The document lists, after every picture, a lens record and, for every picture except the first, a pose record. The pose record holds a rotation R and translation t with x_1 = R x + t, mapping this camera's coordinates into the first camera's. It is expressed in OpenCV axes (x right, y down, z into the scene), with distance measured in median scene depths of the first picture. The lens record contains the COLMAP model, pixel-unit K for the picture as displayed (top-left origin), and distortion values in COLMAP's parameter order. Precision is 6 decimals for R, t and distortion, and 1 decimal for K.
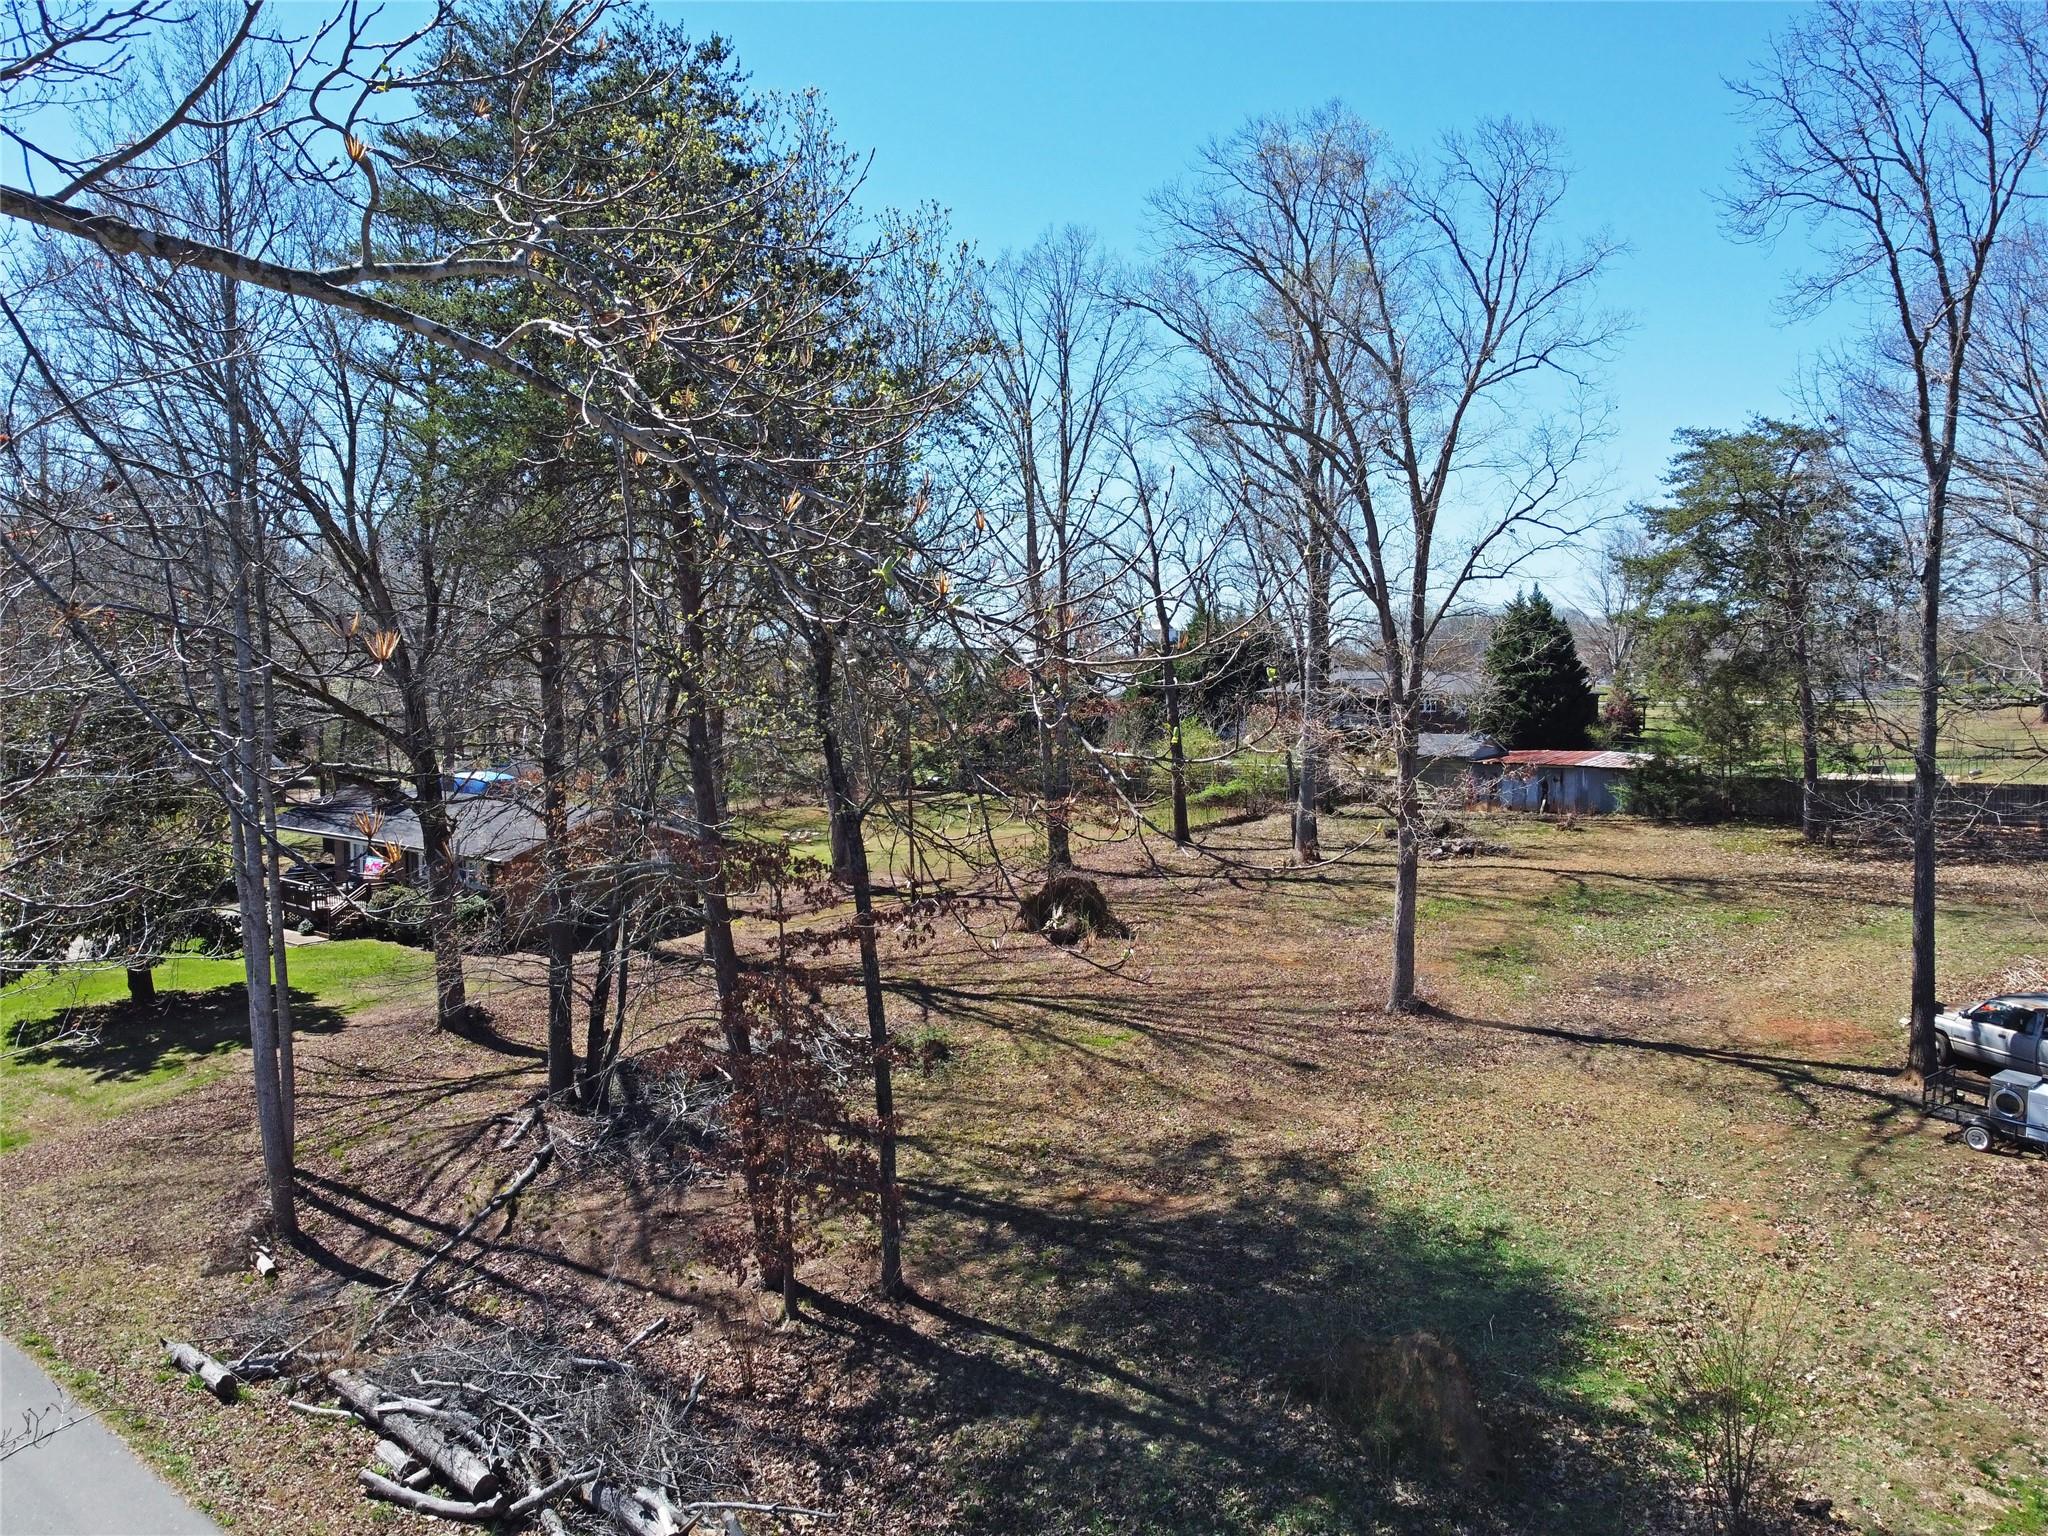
lens RADIAL K [[1468.4, 0, 1032.8], [0, 1468.4, 763.2], [0, 0, 1]] dist [-0.021894, -0.010166]
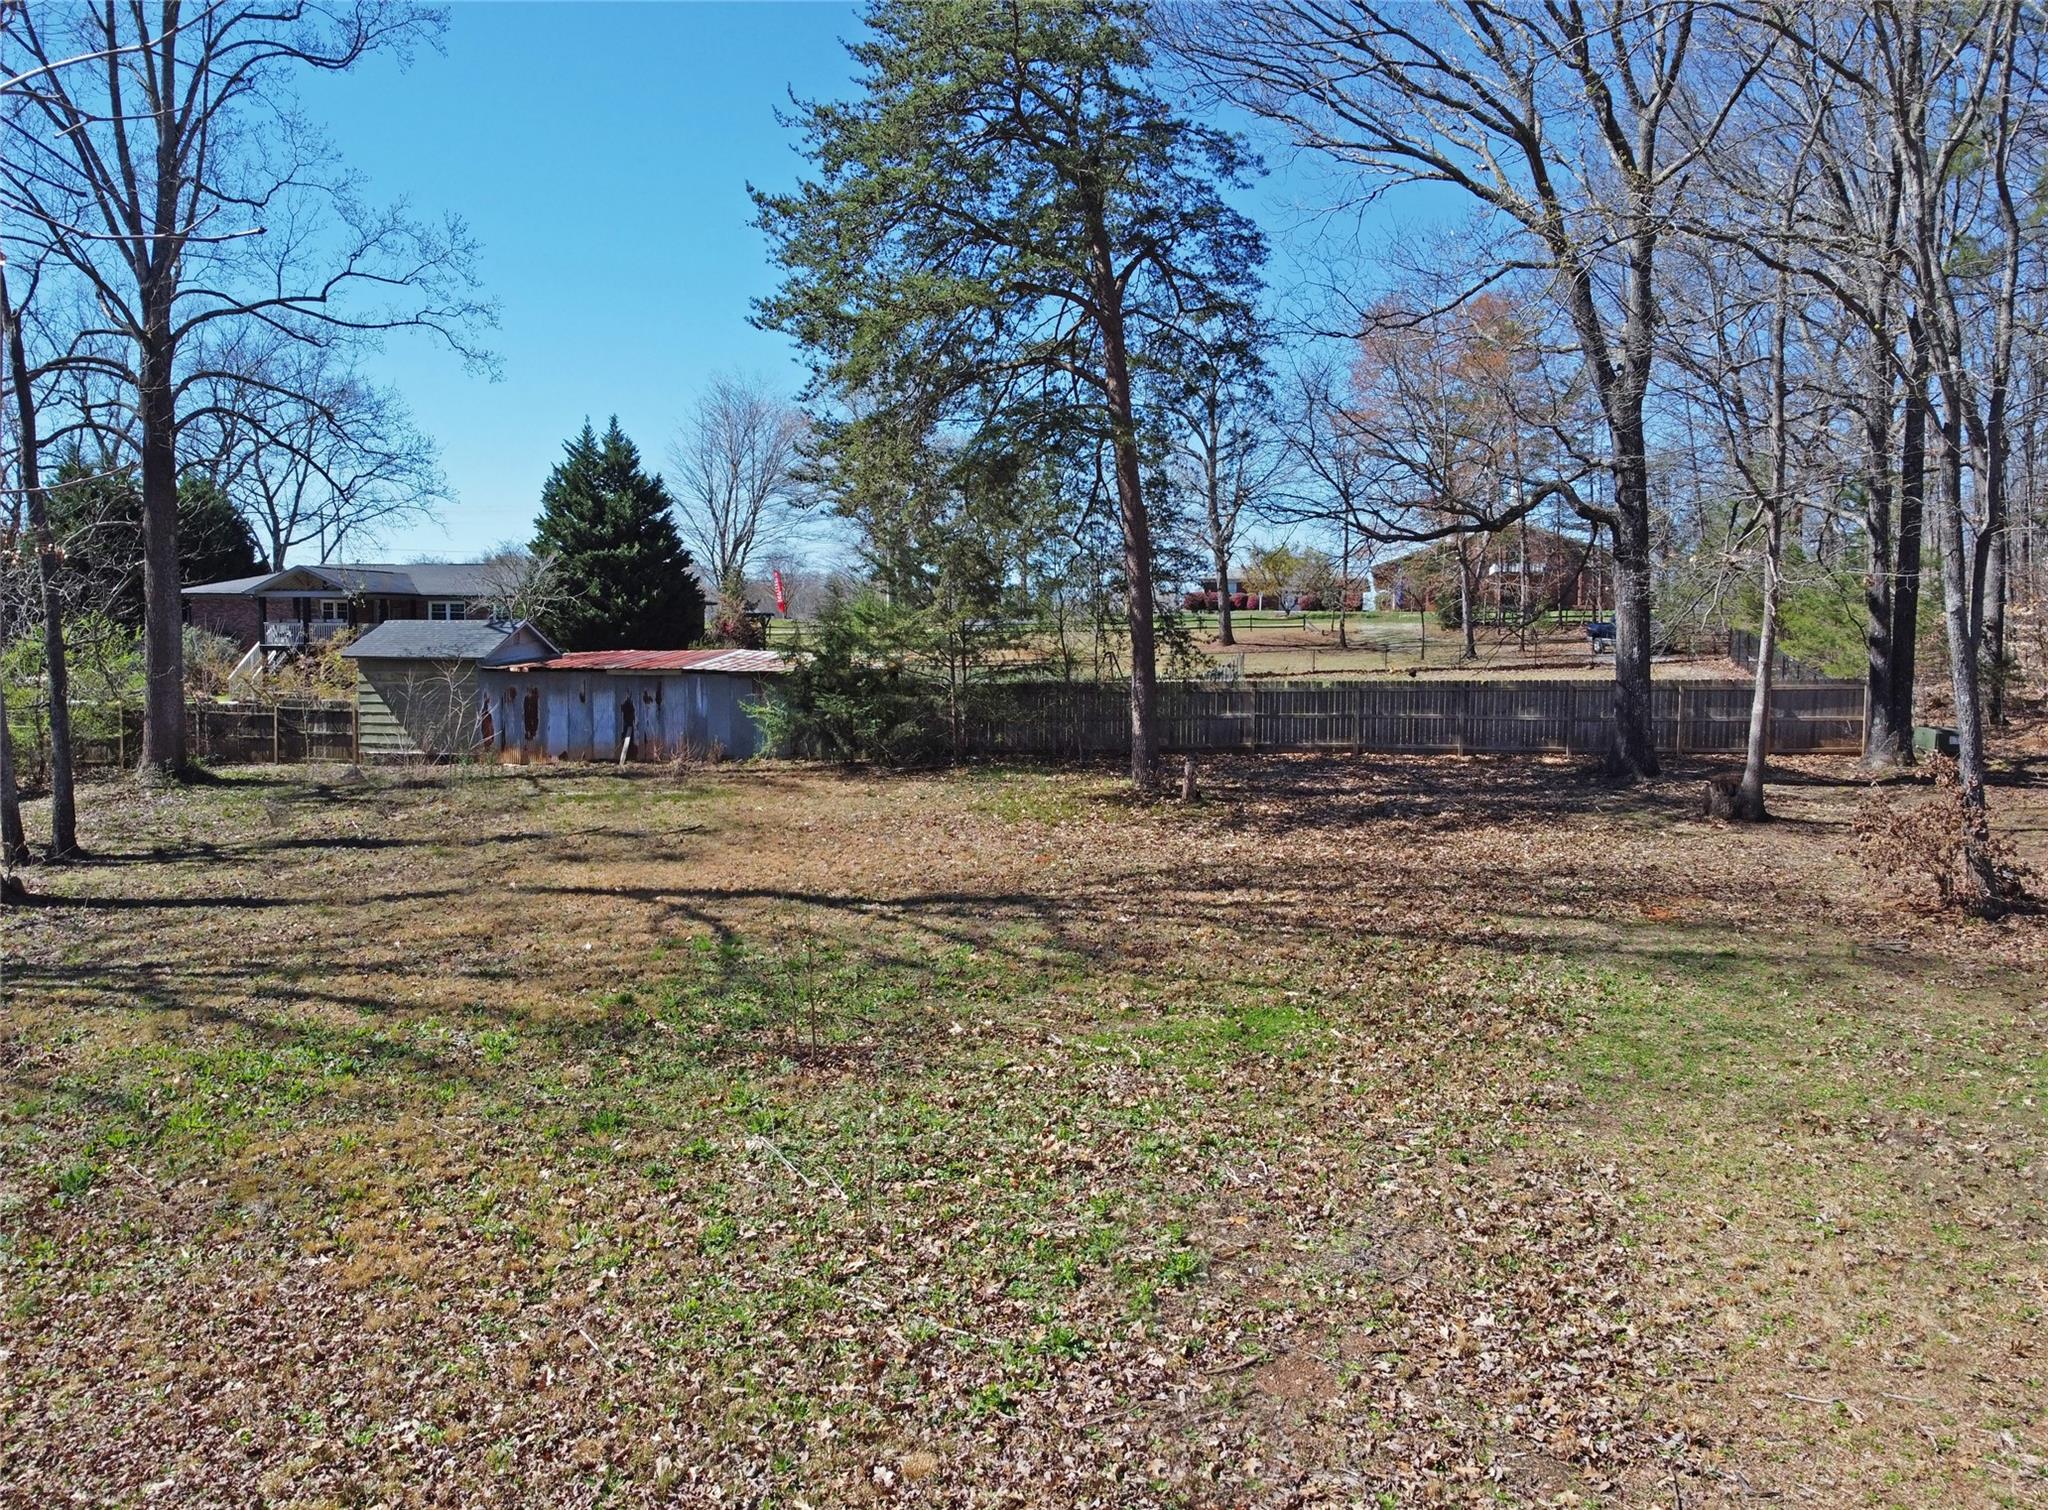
lens RADIAL K [[1468.4, 0, 986.1], [0, 1468.4, 748.2], [0, 0, 1]] dist [-0.021894, -0.010166]
pose [[0.842318, -0.022866, 0.538496, 0.248824], [0.020153, 0.999737, 0.010928, 0.036293], [-0.538604, 0.001647, 0.842557, 0.696141]]
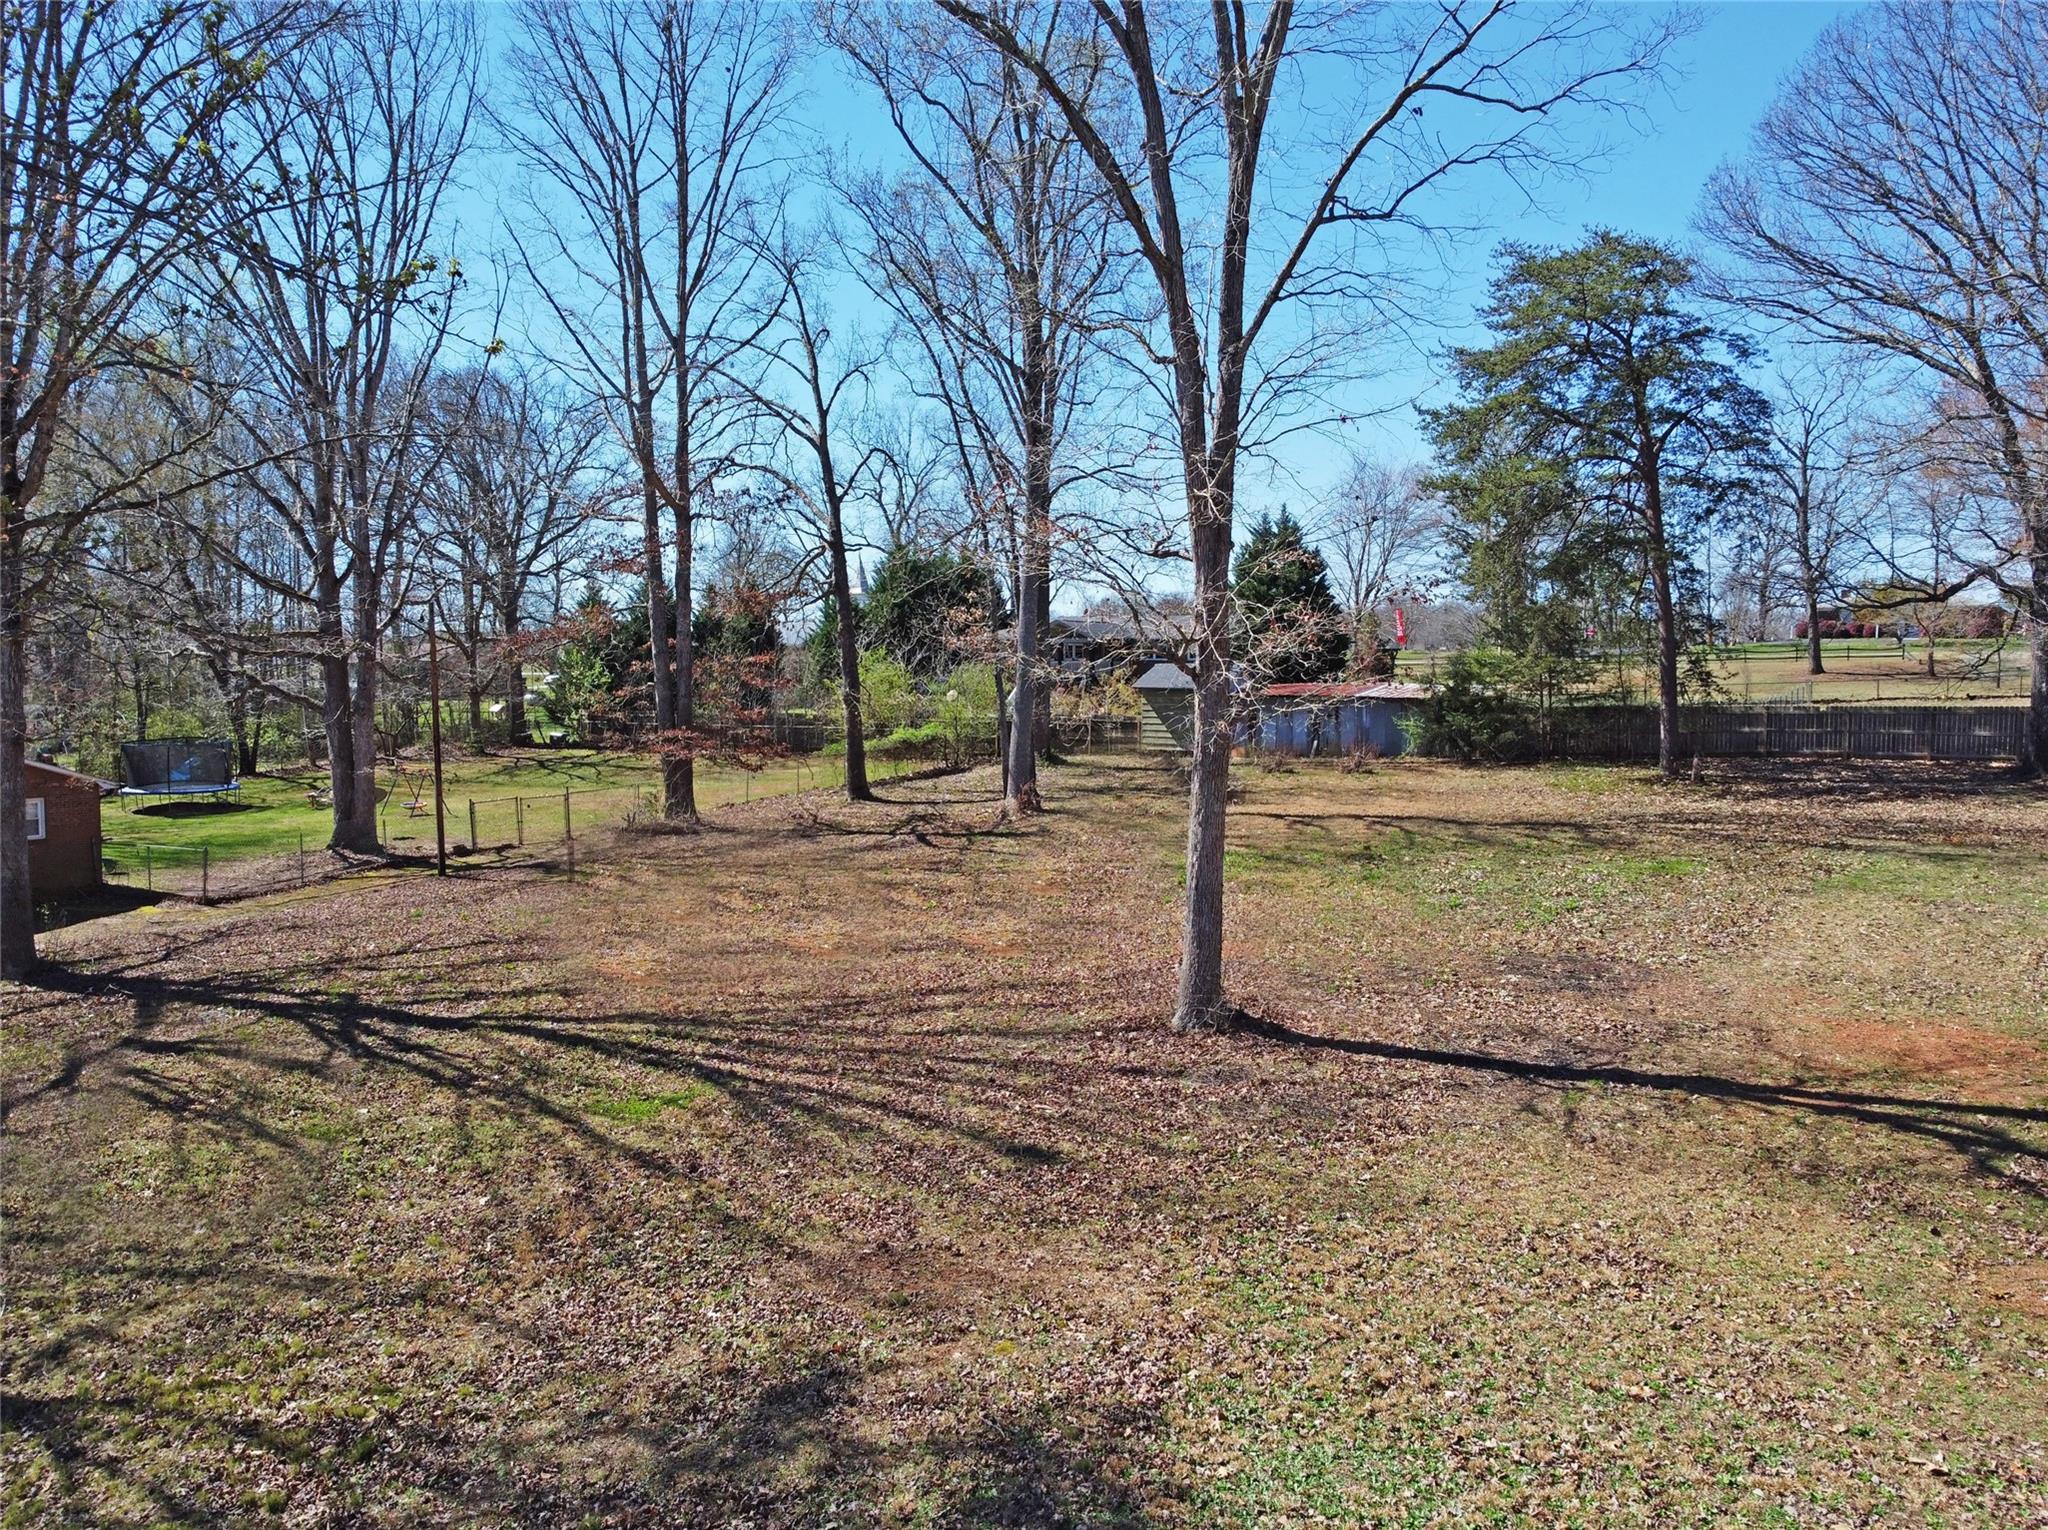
lens RADIAL K [[1468.4, 0, 1011.1], [0, 1468.4, 769.2], [0, 0, 1]] dist [-0.021894, -0.010166]
pose [[0.983669, -0.002836, 0.179965, 0.061008], [0.001958, 0.999985, 0.005056, 0.051007], [-0.179976, -0.004621, 0.983660, 0.349414]]
